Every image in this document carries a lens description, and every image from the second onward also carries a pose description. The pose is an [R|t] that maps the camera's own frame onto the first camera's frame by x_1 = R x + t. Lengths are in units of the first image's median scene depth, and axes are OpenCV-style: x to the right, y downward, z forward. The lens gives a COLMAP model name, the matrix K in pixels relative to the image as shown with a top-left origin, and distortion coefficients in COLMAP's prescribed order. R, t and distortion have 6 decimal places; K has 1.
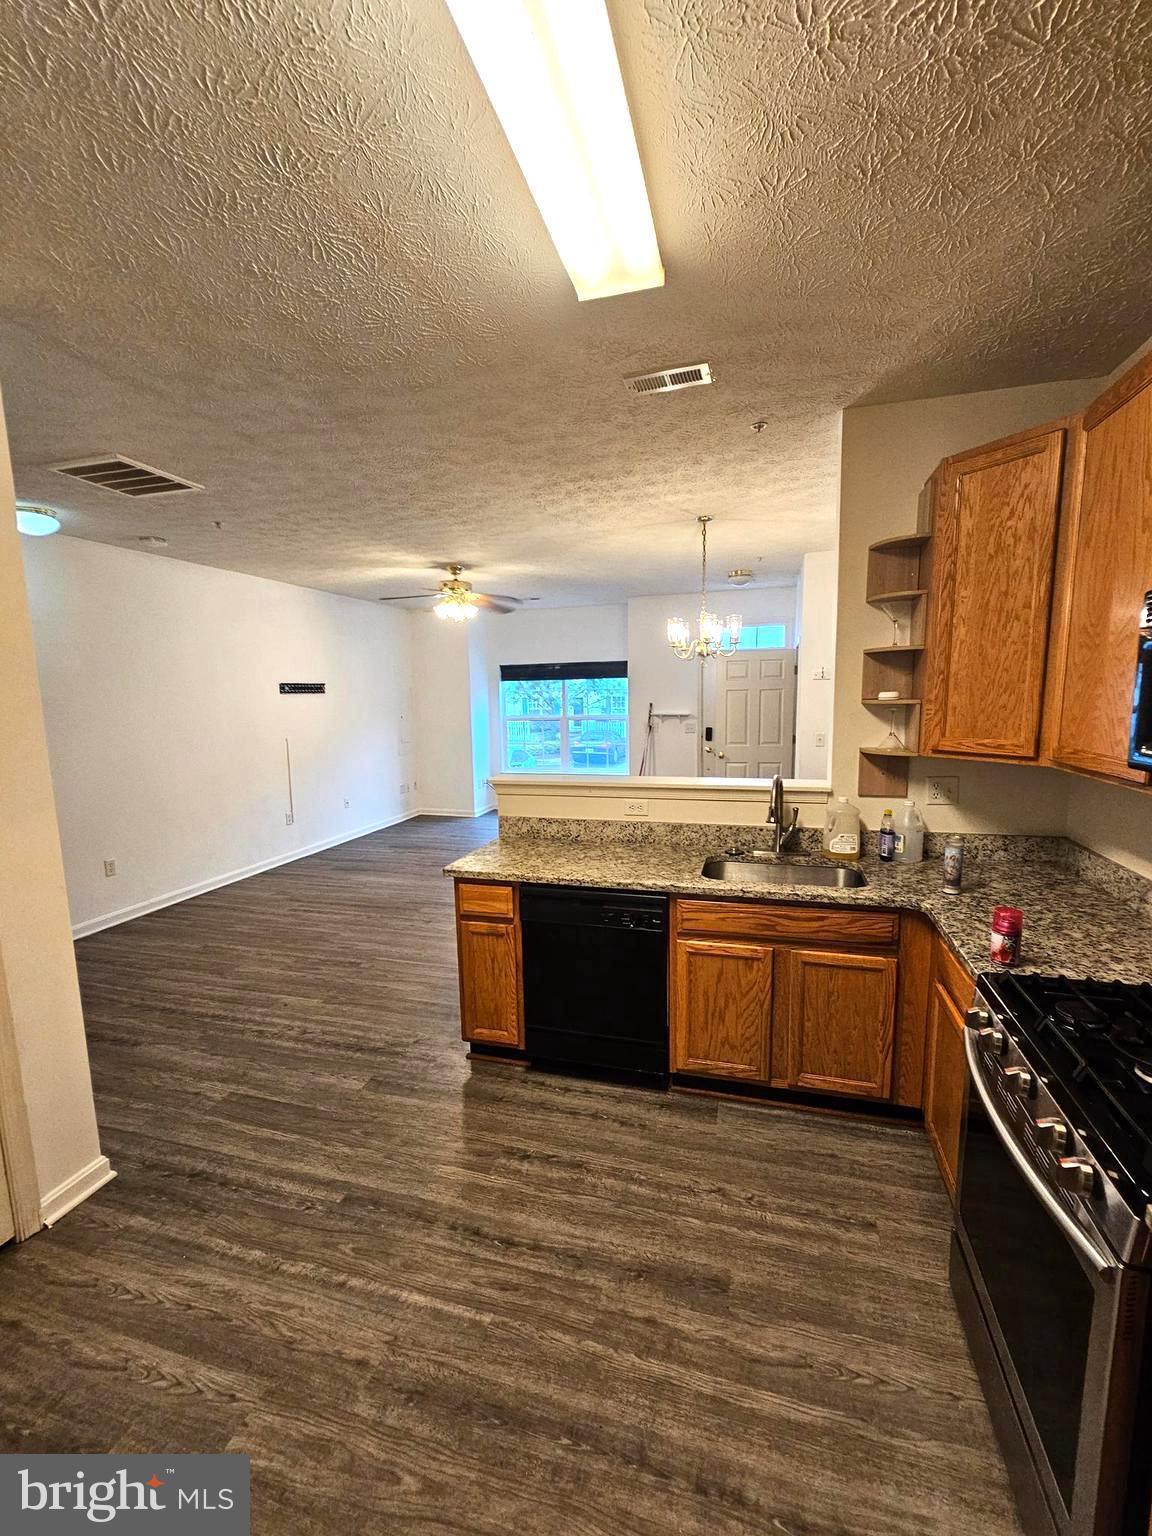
lens RADIAL K [[624.7, 0, 578.2], [0, 624.7, 781.8], [0, 0, 1]] dist [-0.001552, 0.000900]
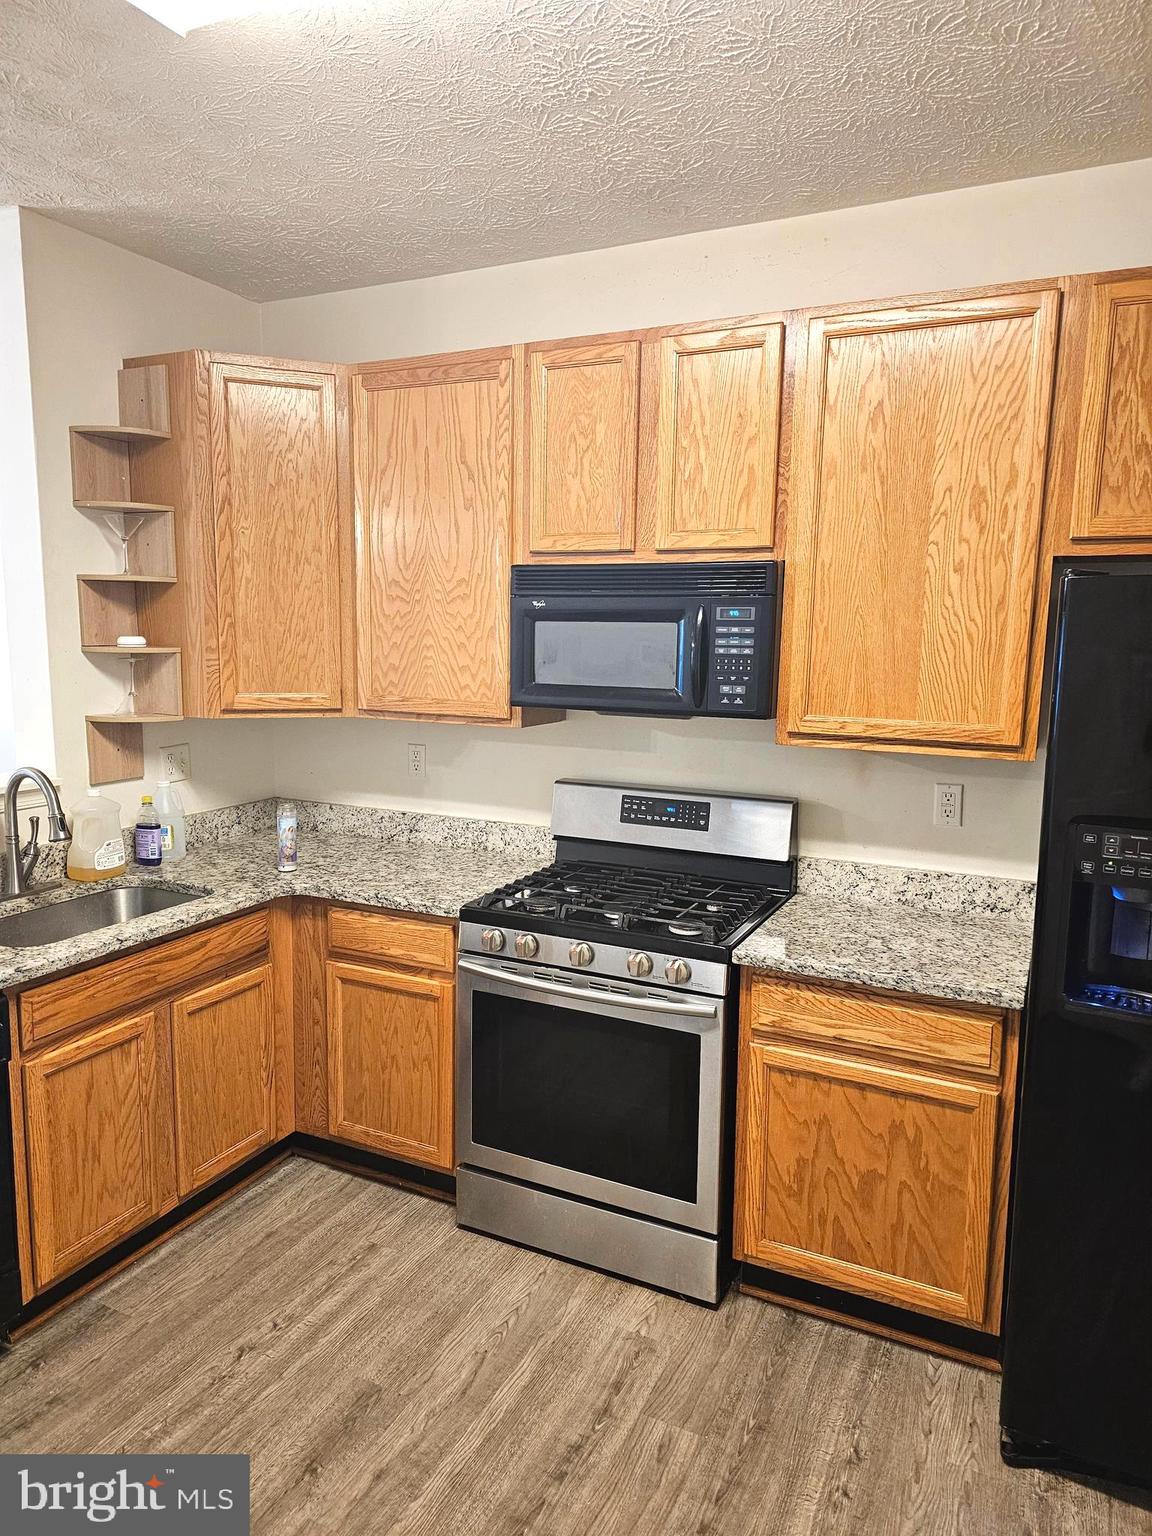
lens RADIAL K [[1013.3, 0, 563.2], [0, 1013.3, 771.4], [0, 0, 1]] dist [0.059779, -0.047057]
pose [[0.190666, -0.116753, 0.974687, -0.595705], [0.121572, 0.988067, 0.094574, -0.039482], [-0.974098, 0.100462, 0.202585, 0.279354]]
